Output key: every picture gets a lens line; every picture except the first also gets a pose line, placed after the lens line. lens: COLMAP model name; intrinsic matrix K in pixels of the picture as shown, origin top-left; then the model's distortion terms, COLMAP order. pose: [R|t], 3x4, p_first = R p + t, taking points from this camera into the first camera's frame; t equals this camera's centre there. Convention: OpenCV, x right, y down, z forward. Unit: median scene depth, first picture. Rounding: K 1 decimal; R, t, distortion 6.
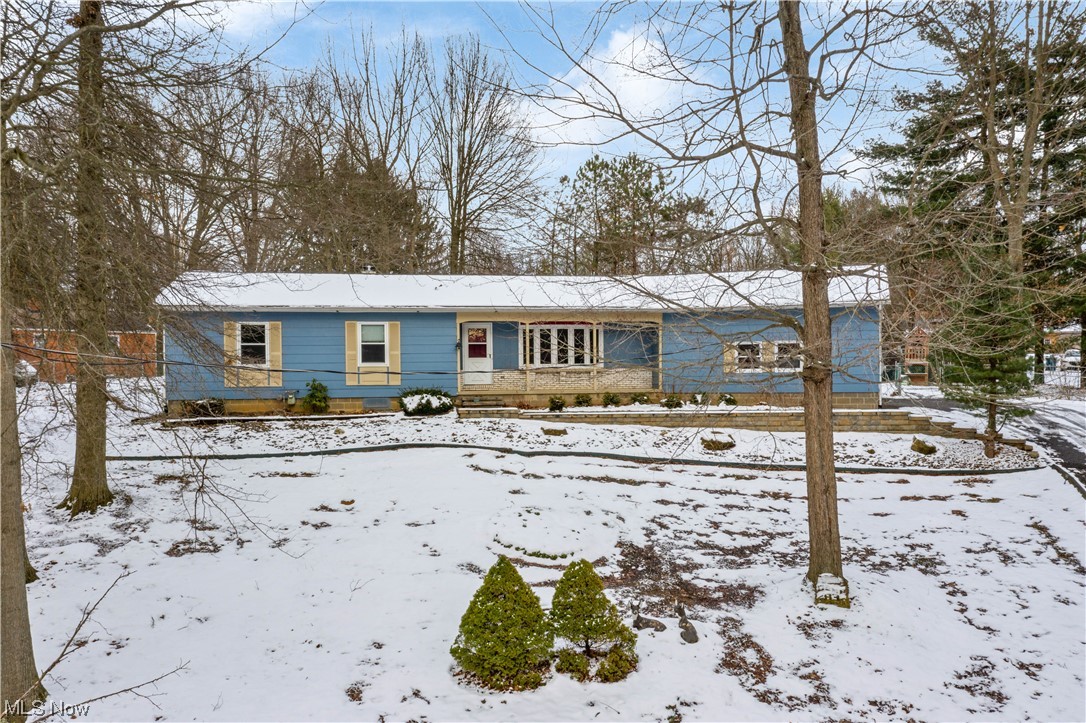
lens RADIAL K [[880.2, 0, 543.0], [0, 880.2, 361.5], [0, 0, 1]] dist [0.002267, 0.002242]
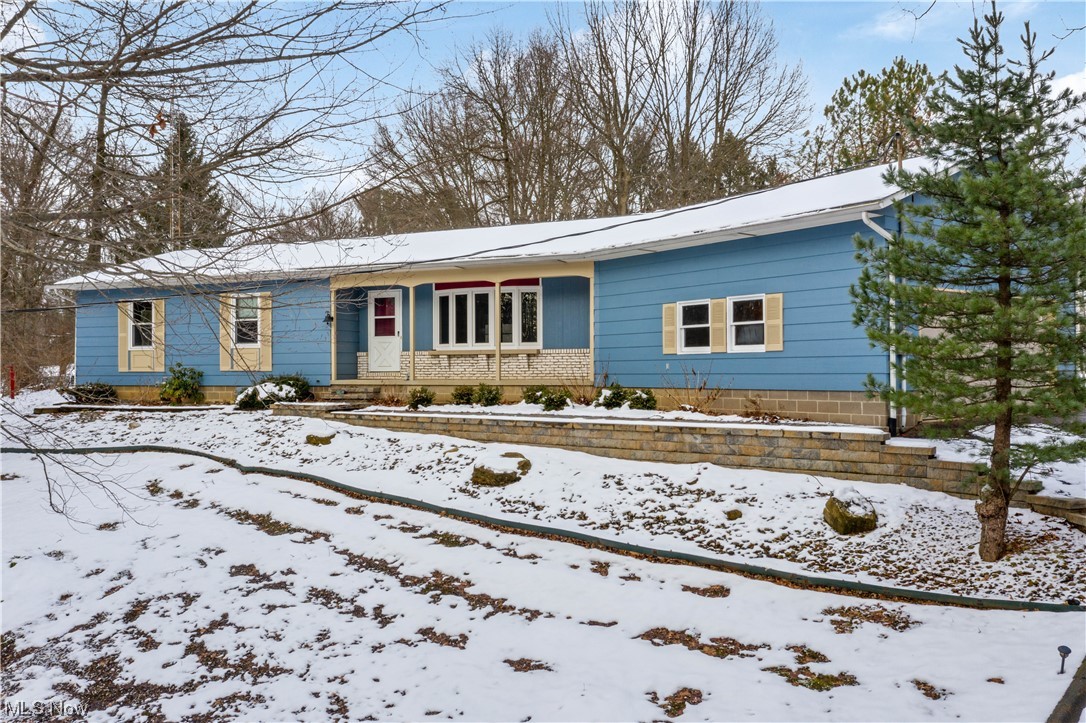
lens RADIAL K [[862.5, 0, 543.0], [0, 862.5, 361.5], [0, 0, 1]] dist [-0.032392, -0.001401]
pose [[0.831390, 0.000238, -0.555689, 0.516641], [0.003527, 0.999978, 0.005706, 0.015819], [0.555678, -0.006704, 0.831371, 0.529474]]
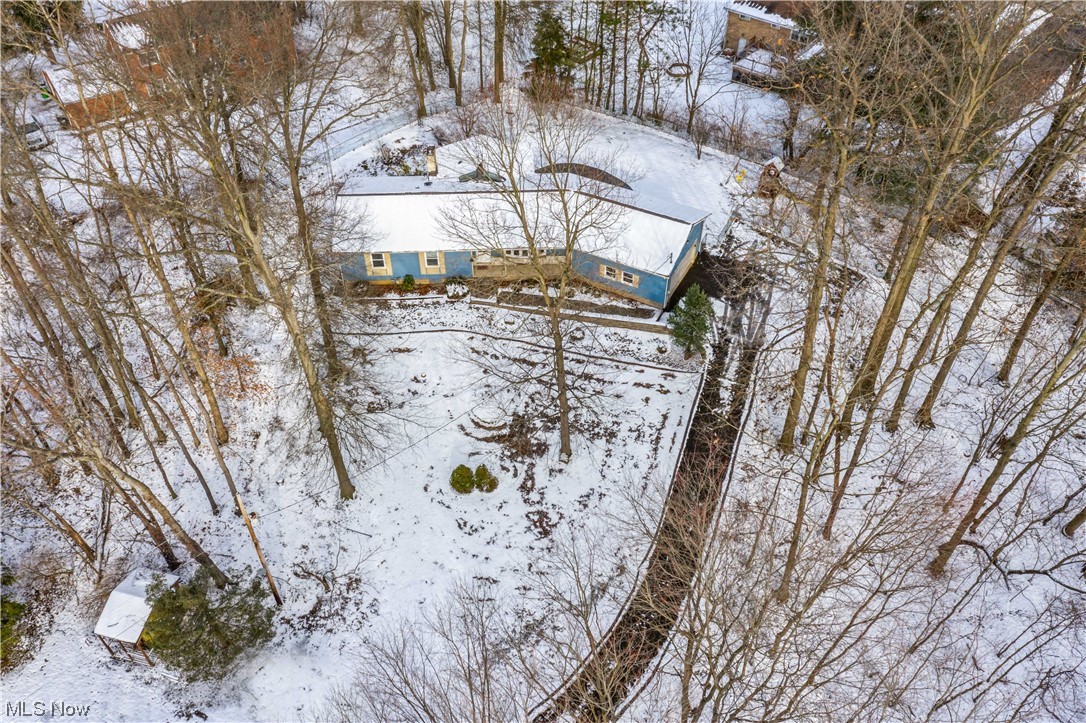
lens RADIAL K [[880.2, 0, 543.0], [0, 880.2, 361.5], [0, 0, 1]] dist [0.002267, 0.002242]
pose [[0.991029, 0.114089, -0.069601, 0.269649], [-0.032611, 0.711493, 0.701936, -1.455884], [0.129604, -0.693369, 0.708831, -0.703593]]
